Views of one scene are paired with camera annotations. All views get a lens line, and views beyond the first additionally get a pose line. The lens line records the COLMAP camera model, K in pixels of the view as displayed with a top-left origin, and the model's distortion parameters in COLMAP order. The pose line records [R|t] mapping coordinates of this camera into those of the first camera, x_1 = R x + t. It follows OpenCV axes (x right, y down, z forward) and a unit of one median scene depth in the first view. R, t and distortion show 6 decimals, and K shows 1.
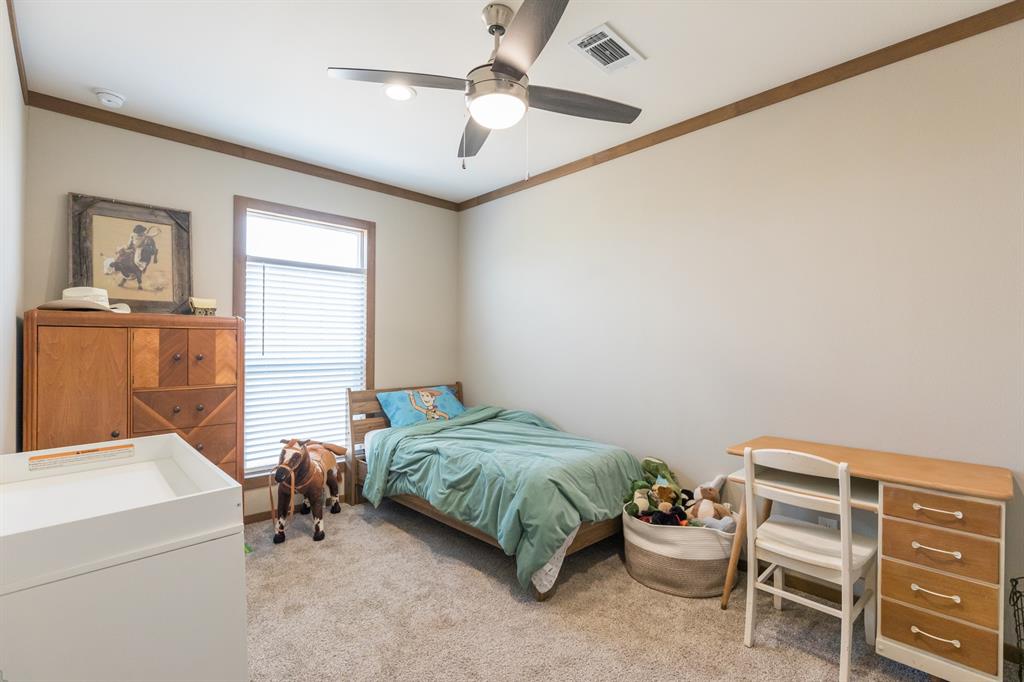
lens RADIAL K [[477.4, 0, 505.1], [0, 477.4, 346.3], [0, 0, 1]] dist [-0.001497, -0.000523]
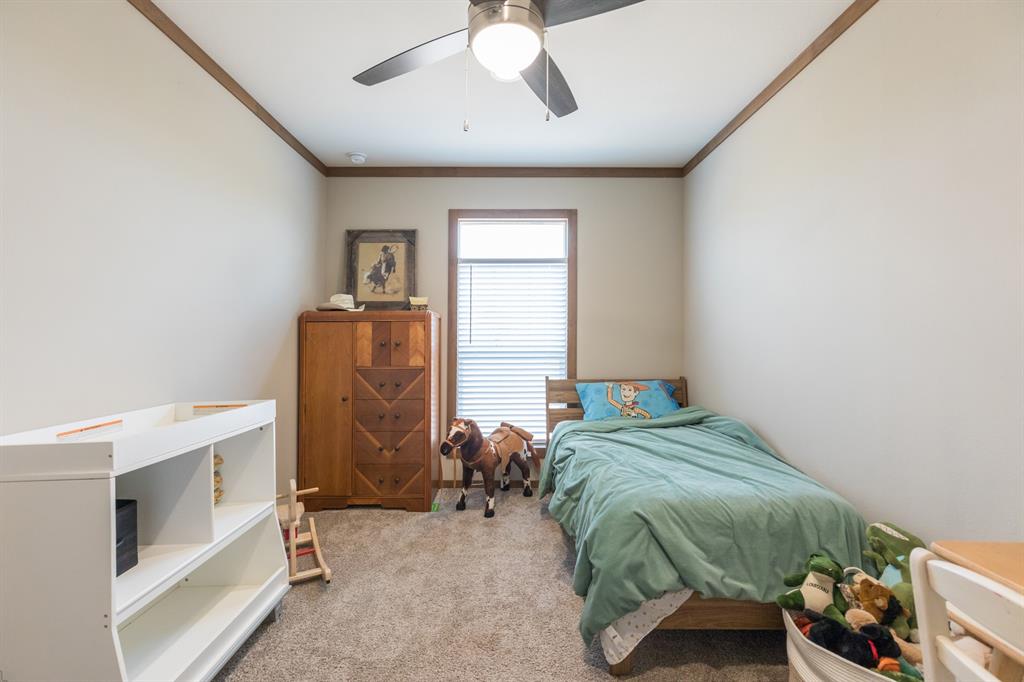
lens RADIAL K [[460.7, 0, 515.2], [0, 460.7, 332.3], [0, 0, 1]] dist [0.006945, -0.002039]
pose [[0.729652, -0.011133, -0.683728, 0.378785], [0.002436, 0.999903, -0.013682, 0.008850], [0.683814, 0.008317, 0.729609, 0.300739]]
